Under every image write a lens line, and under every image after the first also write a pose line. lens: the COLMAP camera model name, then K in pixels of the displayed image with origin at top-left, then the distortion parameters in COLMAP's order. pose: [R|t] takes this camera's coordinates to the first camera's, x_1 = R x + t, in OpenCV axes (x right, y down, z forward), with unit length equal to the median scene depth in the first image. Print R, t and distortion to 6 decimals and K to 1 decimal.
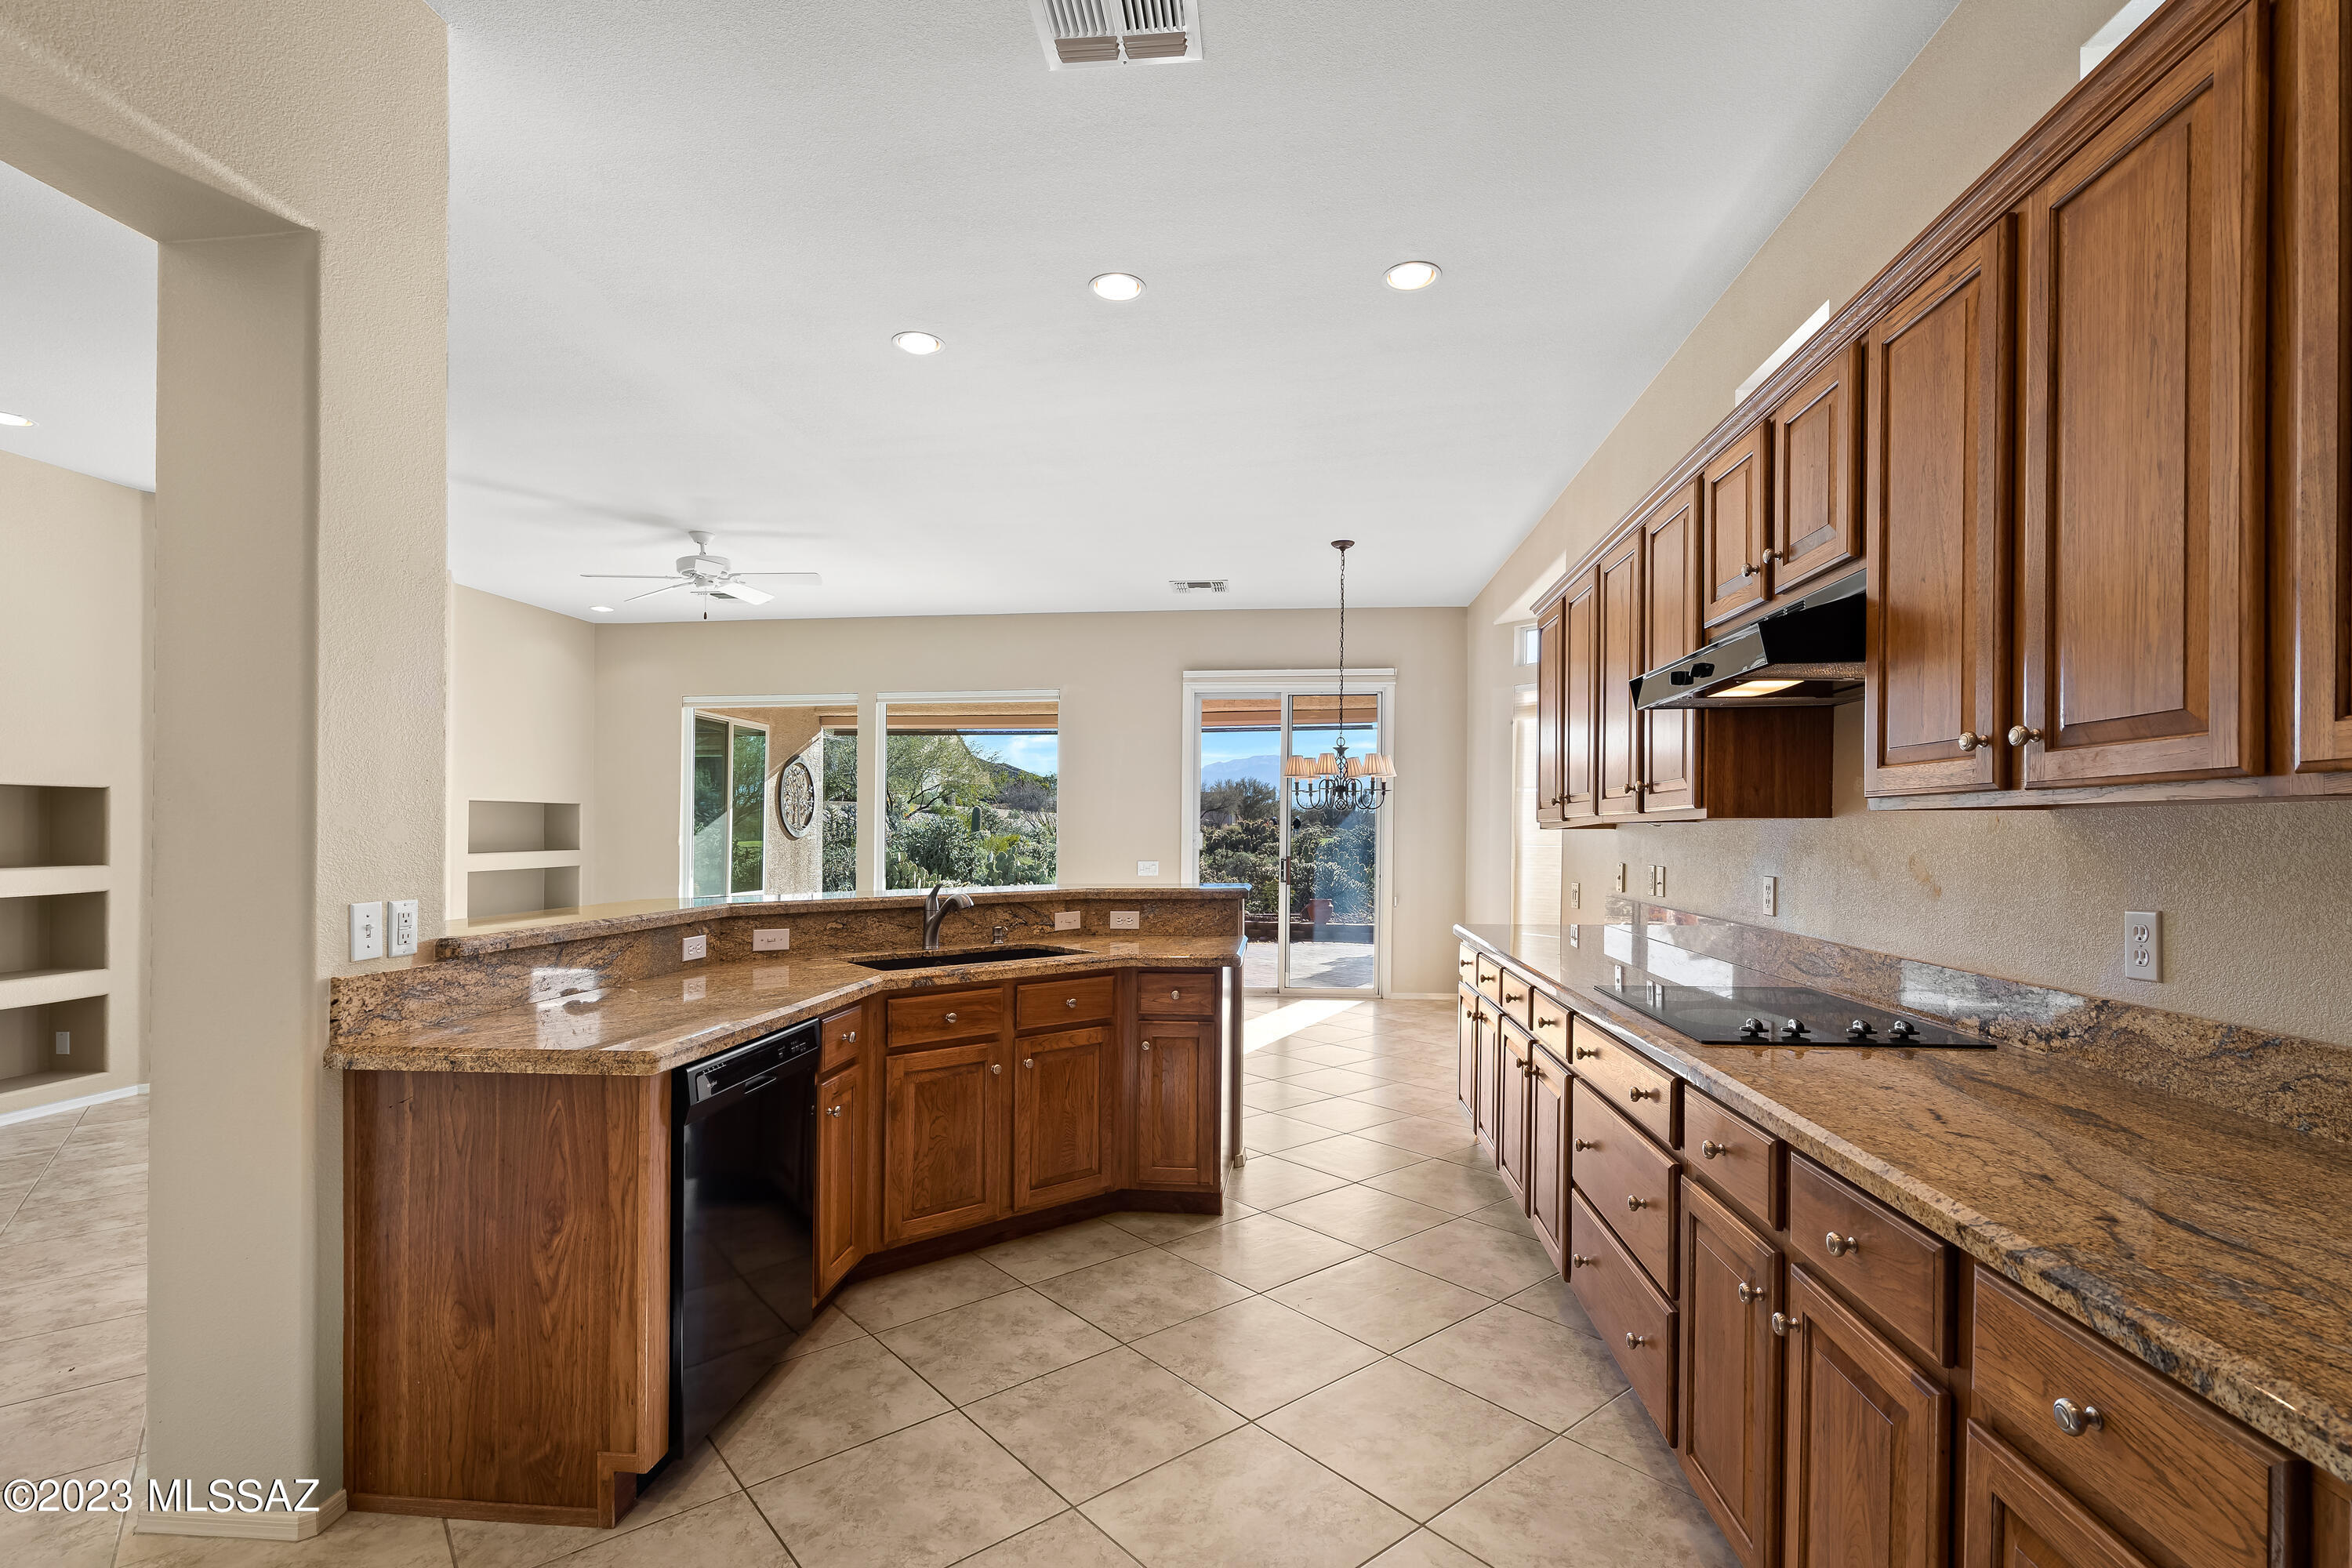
lens RADIAL K [[1099.9, 0, 1235.0], [0, 1099.9, 797.9], [0, 0, 1]] dist [-0.022547, -0.000026]
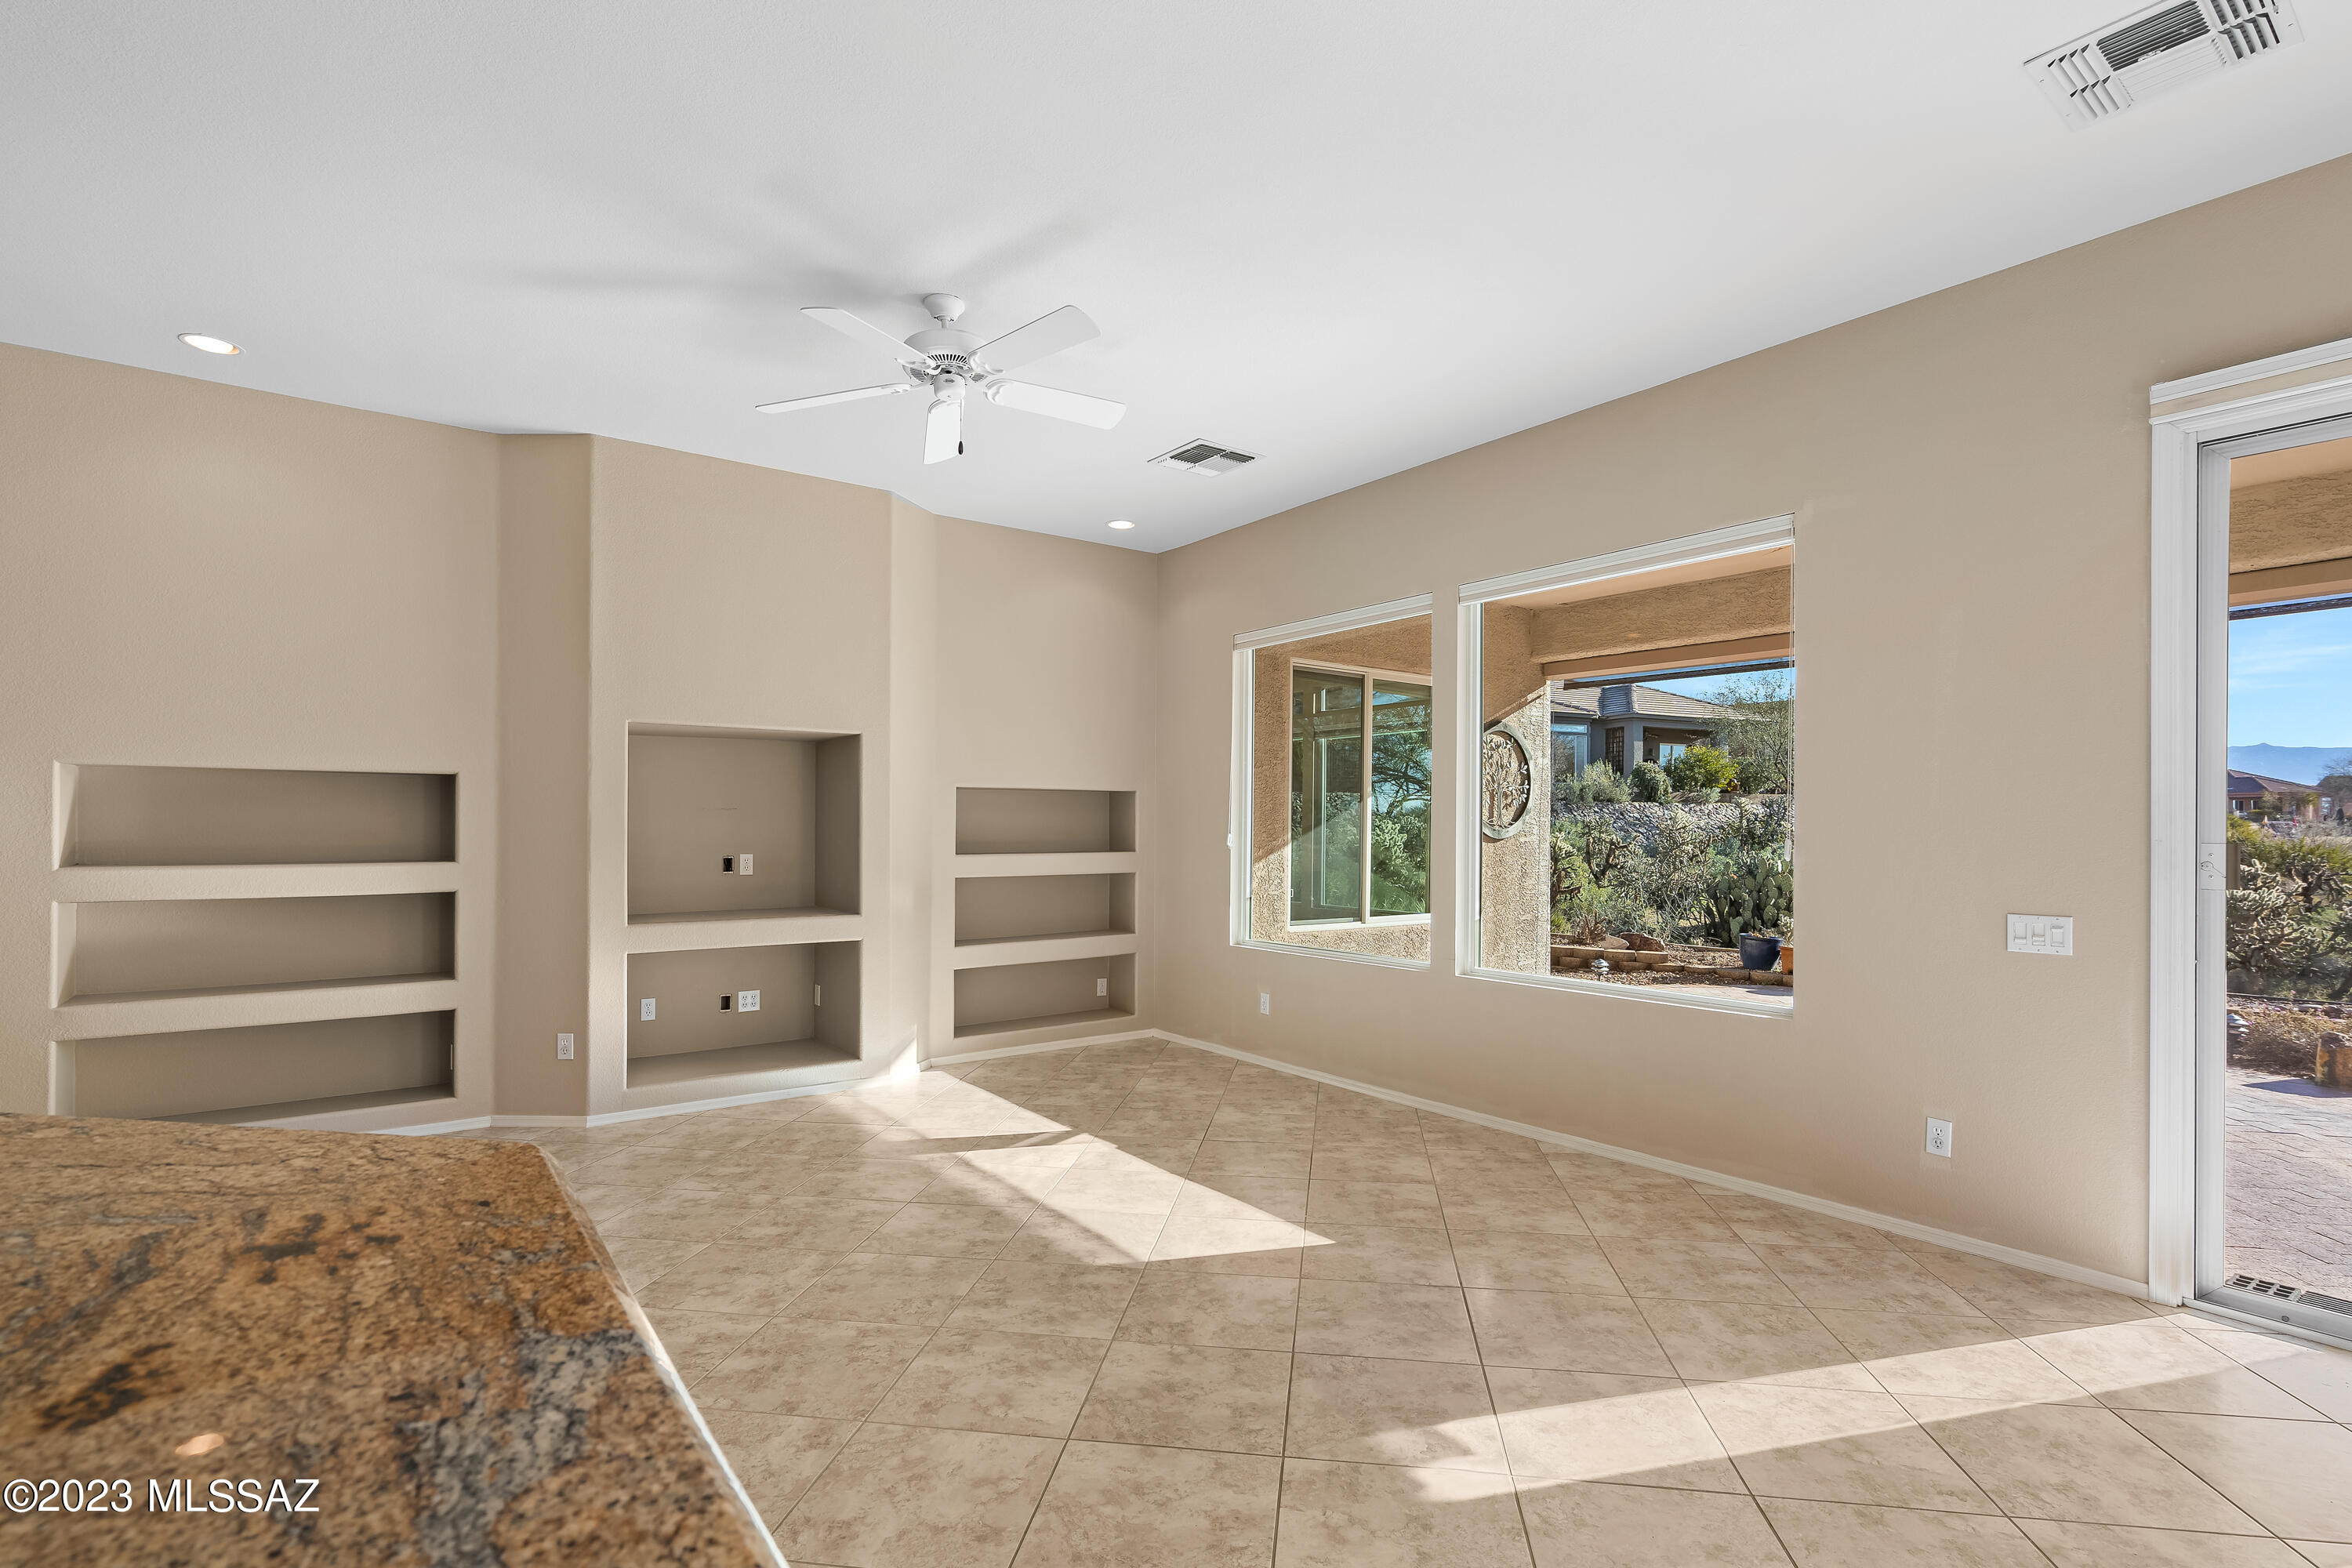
lens RADIAL K [[1109.5, 0, 1184.4], [0, 1109.5, 827.7], [0, 0, 1]] dist [-0.002510, -0.000086]
pose [[0.655882, 0.005194, -0.754845, 0.018558], [0.015468, 0.999674, 0.020319, 0.015103], [0.754705, -0.025003, 0.655588, 0.516270]]
